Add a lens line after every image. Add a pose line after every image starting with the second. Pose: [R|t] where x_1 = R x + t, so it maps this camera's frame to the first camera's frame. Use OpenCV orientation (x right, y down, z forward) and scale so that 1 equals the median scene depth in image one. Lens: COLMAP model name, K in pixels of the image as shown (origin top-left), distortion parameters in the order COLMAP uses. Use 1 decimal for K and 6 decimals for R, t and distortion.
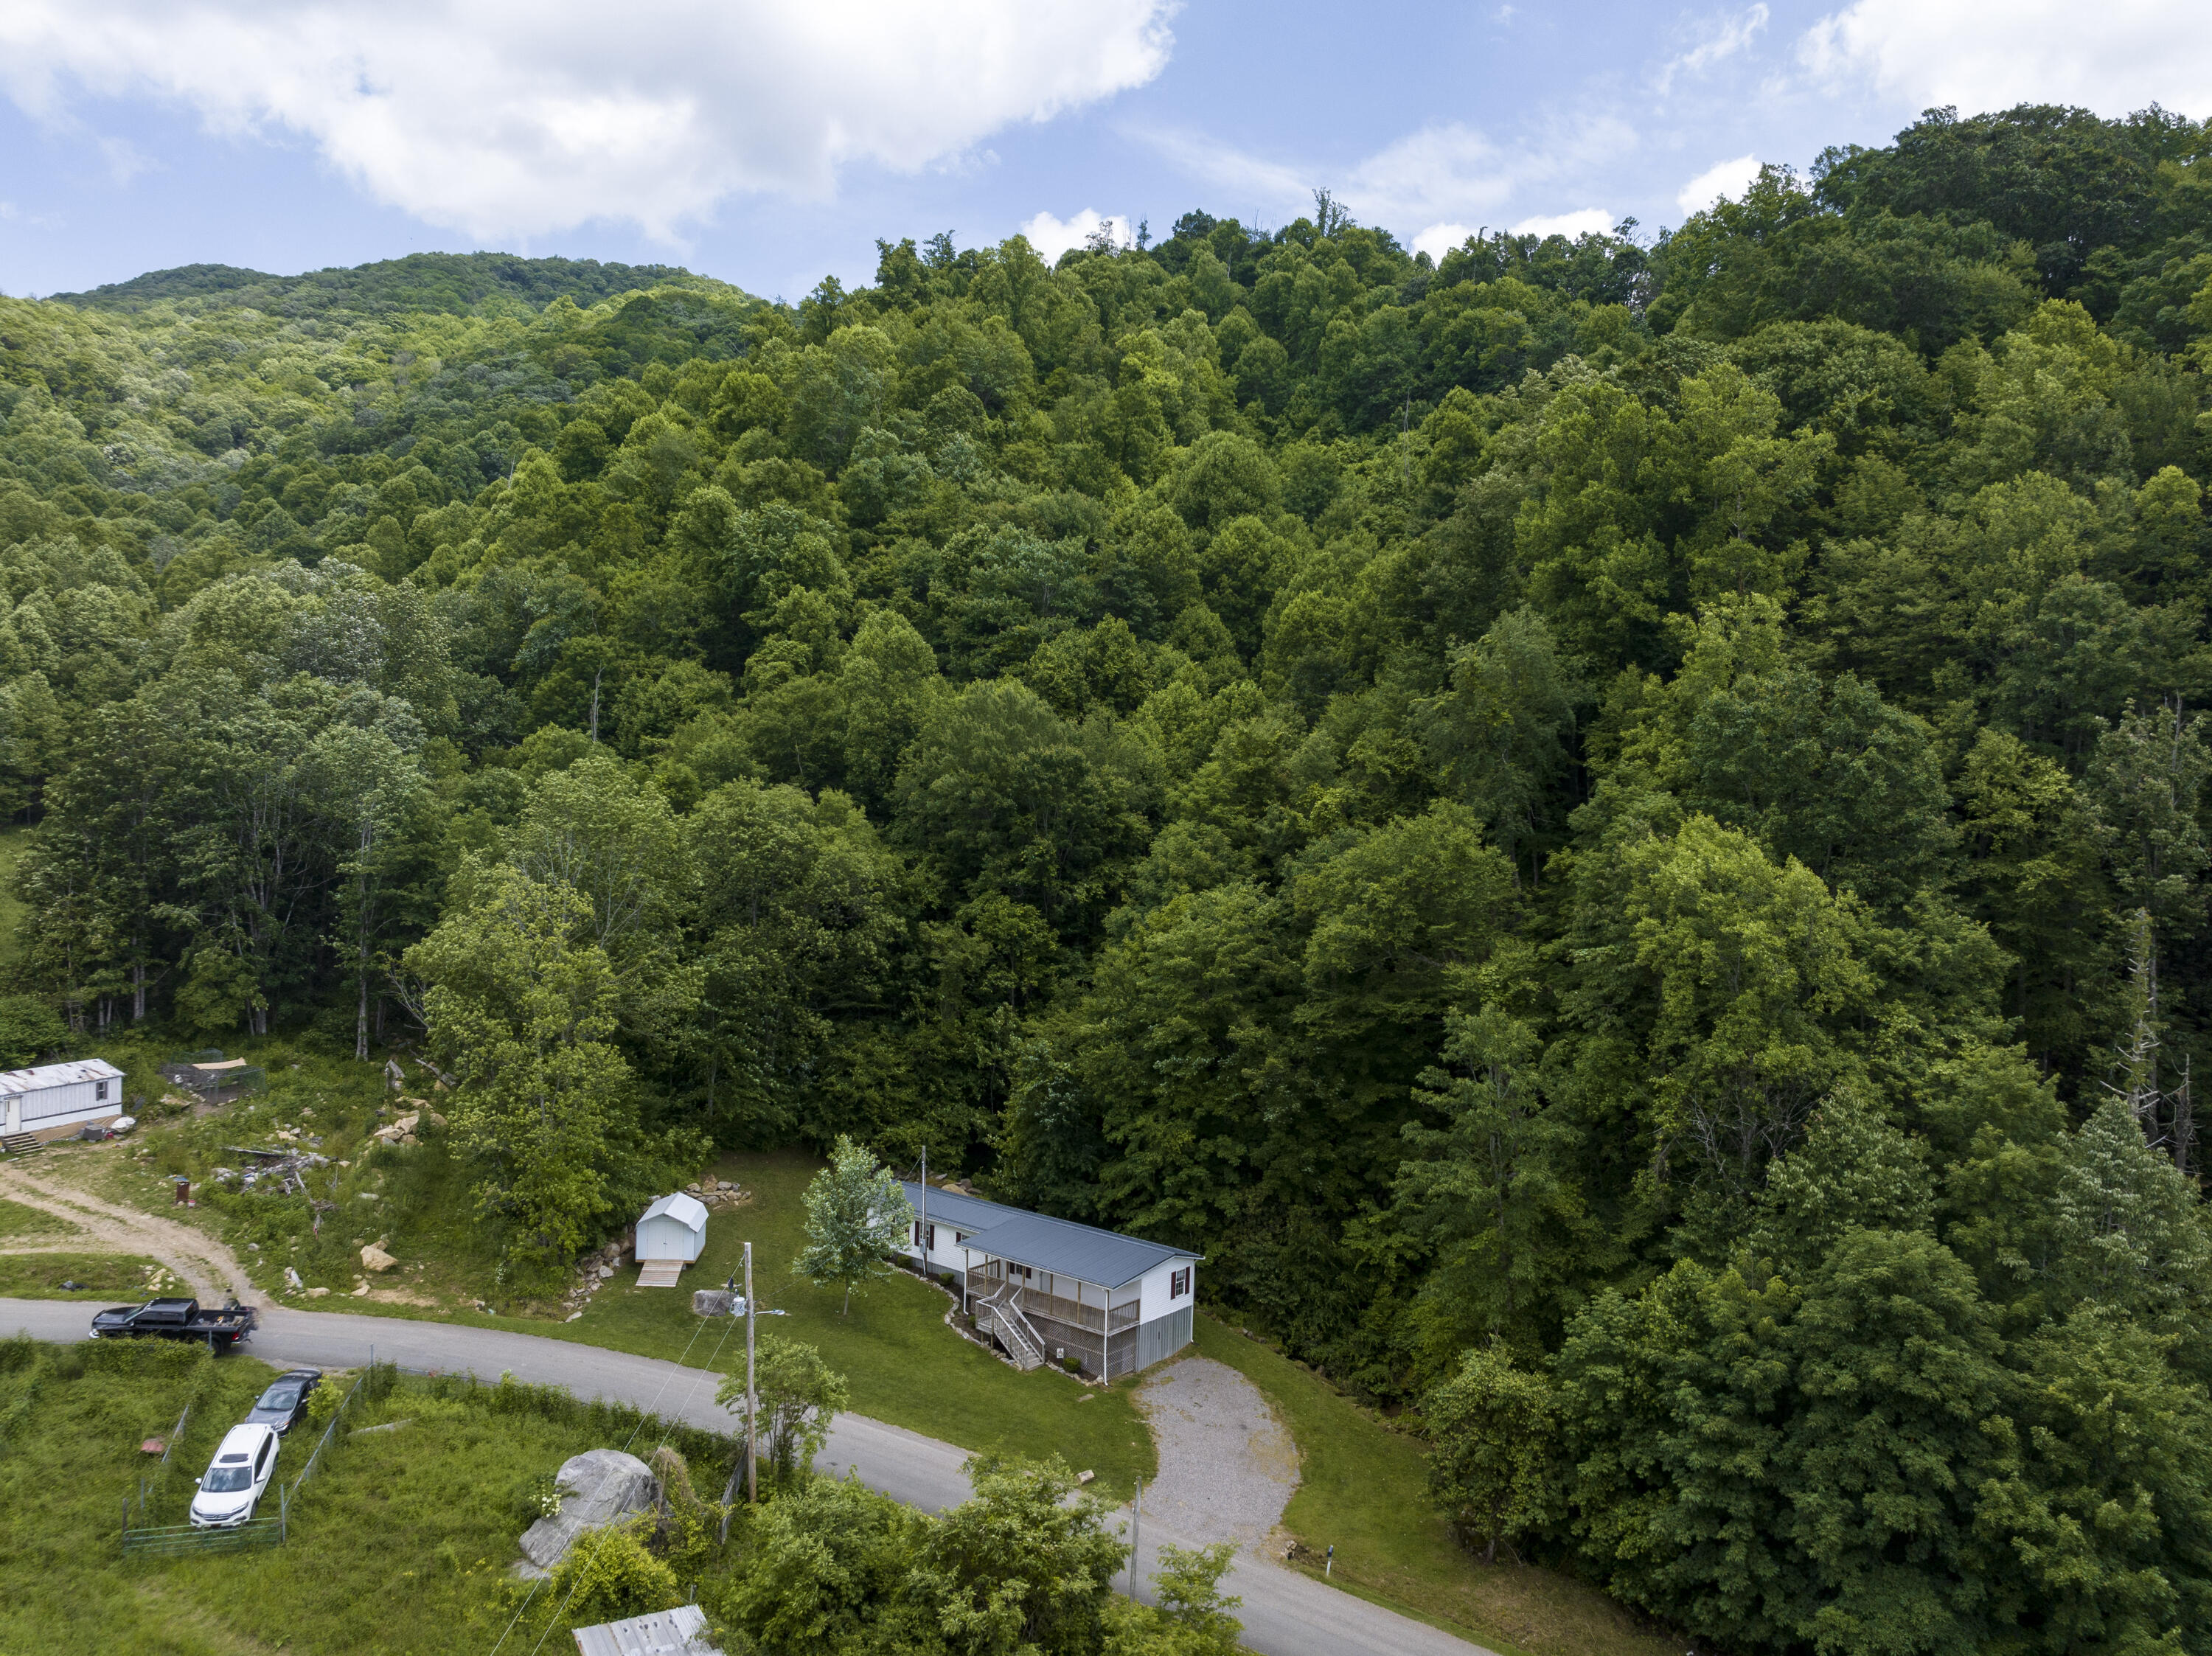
lens RADIAL K [[1534.7, 0, 1108.3], [0, 1534.7, 869.1], [0, 0, 1]] dist [-0.068039, 0.031828]
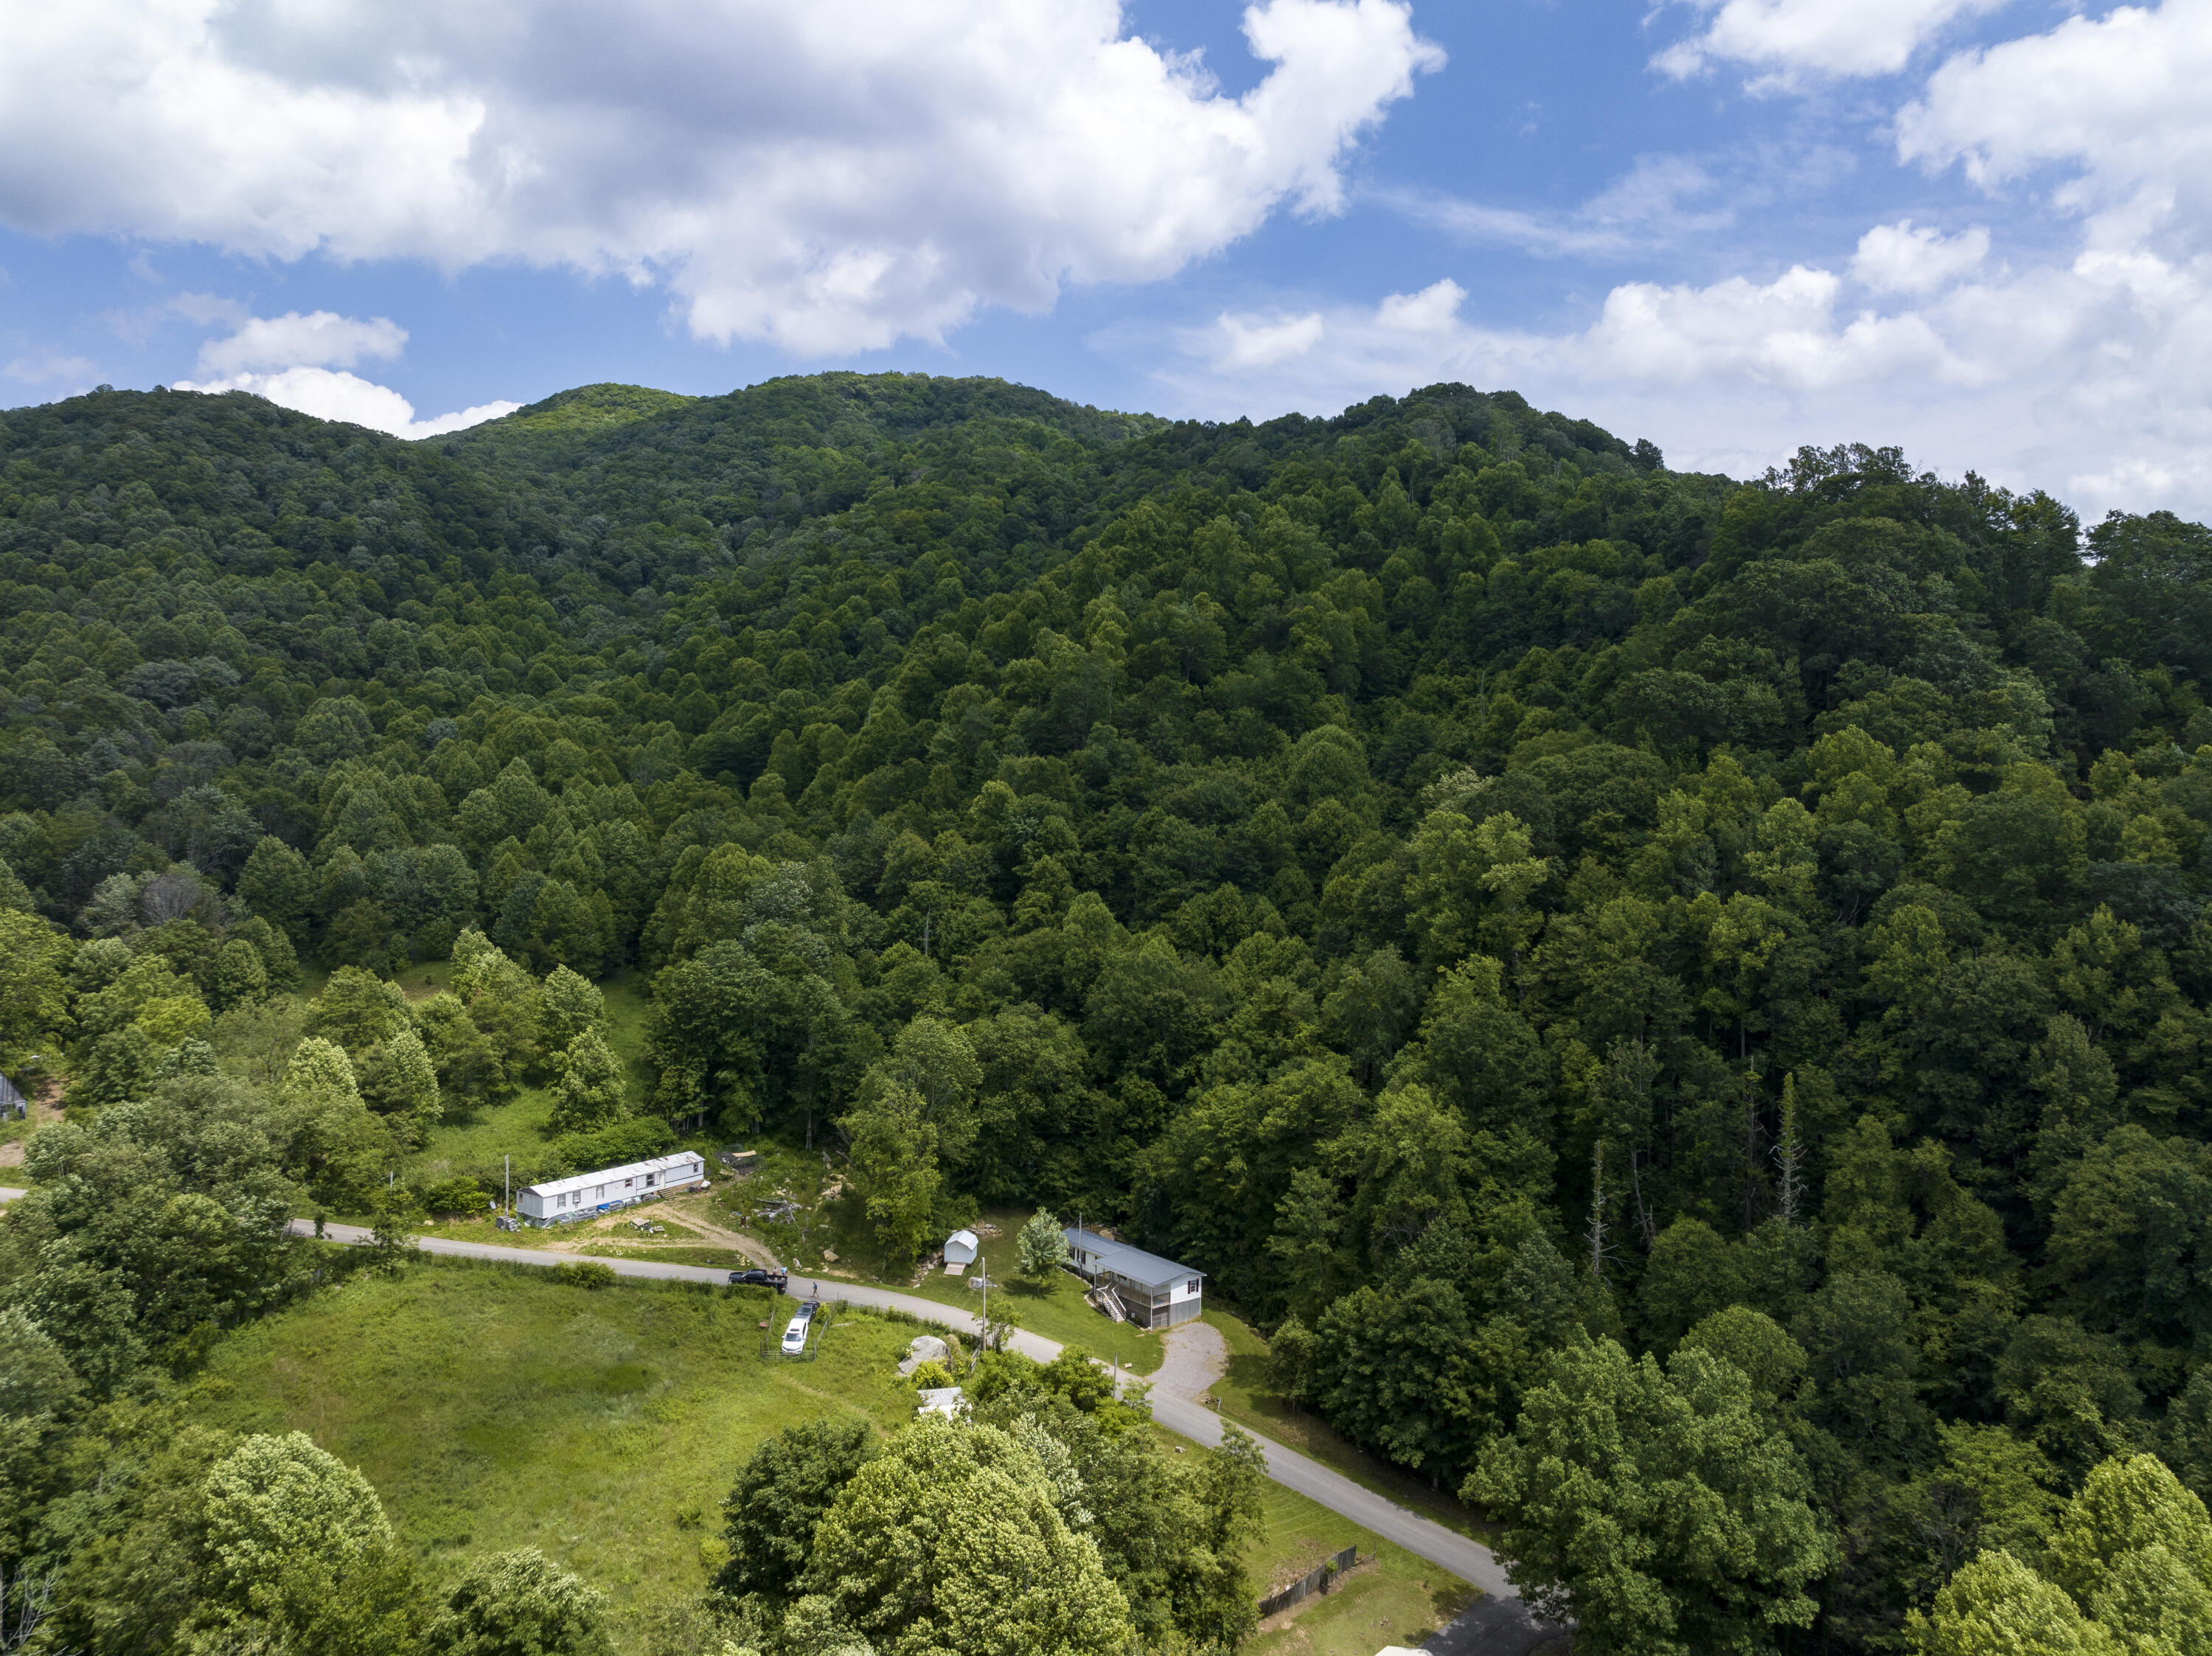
lens RADIAL K [[1578.4, 0, 1114.0], [0, 1578.4, 832.1], [0, 0, 1]] dist [-0.033274, -0.004262]
pose [[0.979121, -0.000471, -0.203278, 0.346072], [-0.004331, 0.999722, -0.023177, -0.274676], [0.203232, 0.023574, 0.978847, -1.049314]]
